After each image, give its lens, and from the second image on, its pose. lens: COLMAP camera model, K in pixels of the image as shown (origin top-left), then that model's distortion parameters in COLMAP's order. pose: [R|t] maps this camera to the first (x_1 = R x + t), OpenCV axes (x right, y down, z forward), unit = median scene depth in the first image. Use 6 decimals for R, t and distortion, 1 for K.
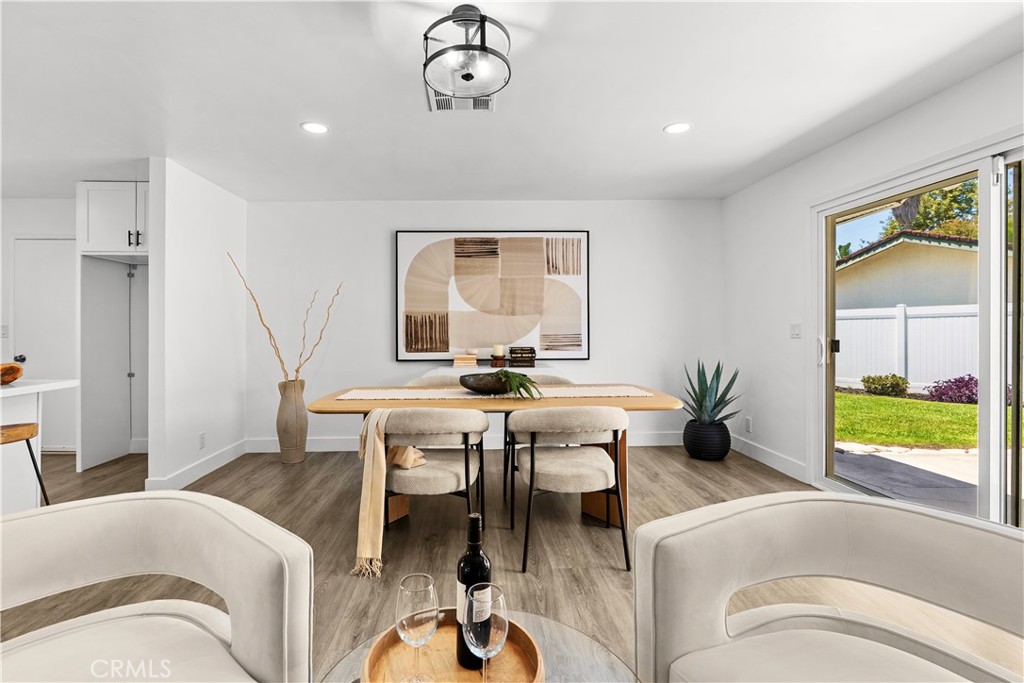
lens RADIAL K [[469.7, 0, 474.4], [0, 469.7, 326.7], [0, 0, 1]] dist [-0.010459, 0.001947]
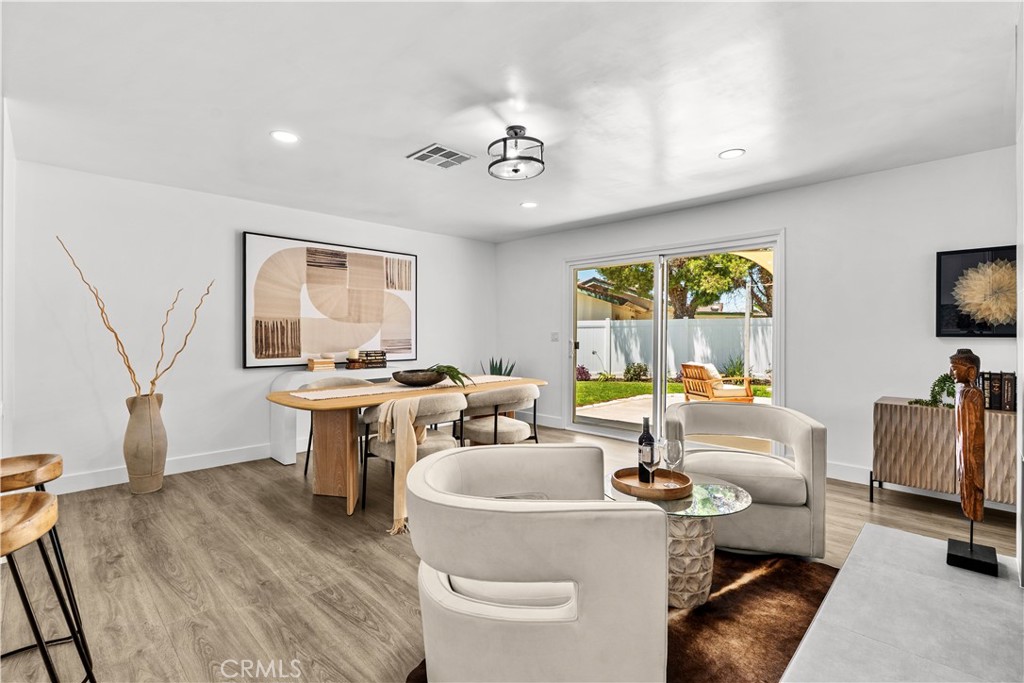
lens RADIAL K [[469.7, 0, 493.4], [0, 469.7, 336.1], [0, 0, 1]] dist [-0.010459, 0.001947]
pose [[0.733540, 0.002264, 0.679642, -0.443271], [-0.003241, 0.999995, 0.000167, 0.006047], [-0.679638, -0.002325, 0.733544, -0.038456]]
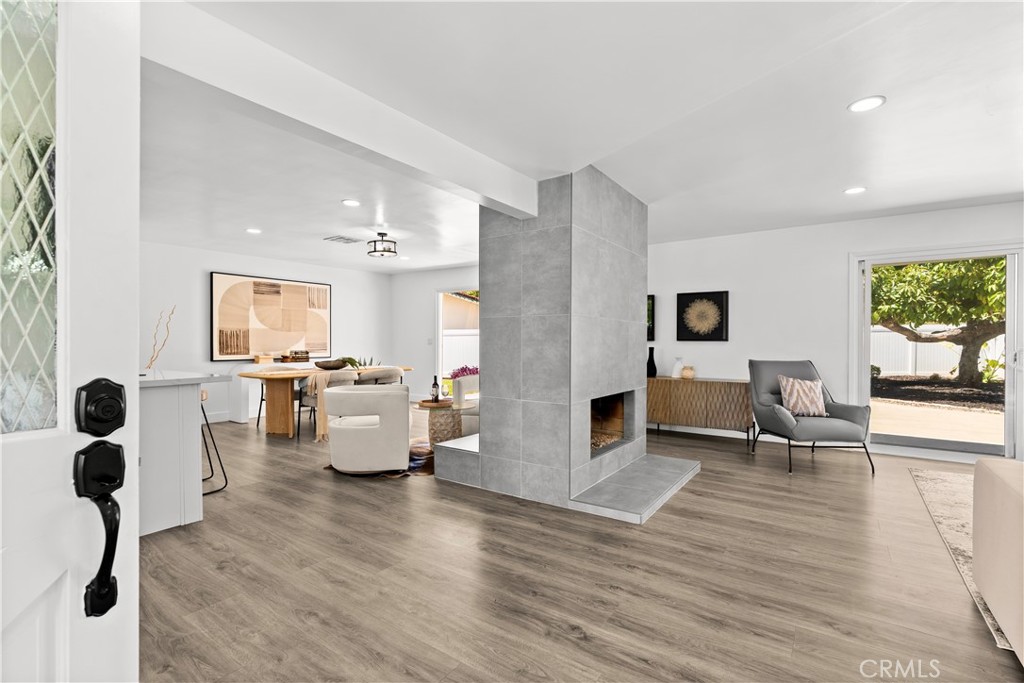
lens RADIAL K [[469.7, 0, 503.2], [0, 469.7, 343.3], [0, 0, 1]] dist [-0.010459, 0.001947]
pose [[0.597571, 0.002069, 0.801813, -0.790750], [-0.003712, 0.999993, 0.000185, 0.013652], [-0.801807, -0.003087, 0.597575, -0.587412]]
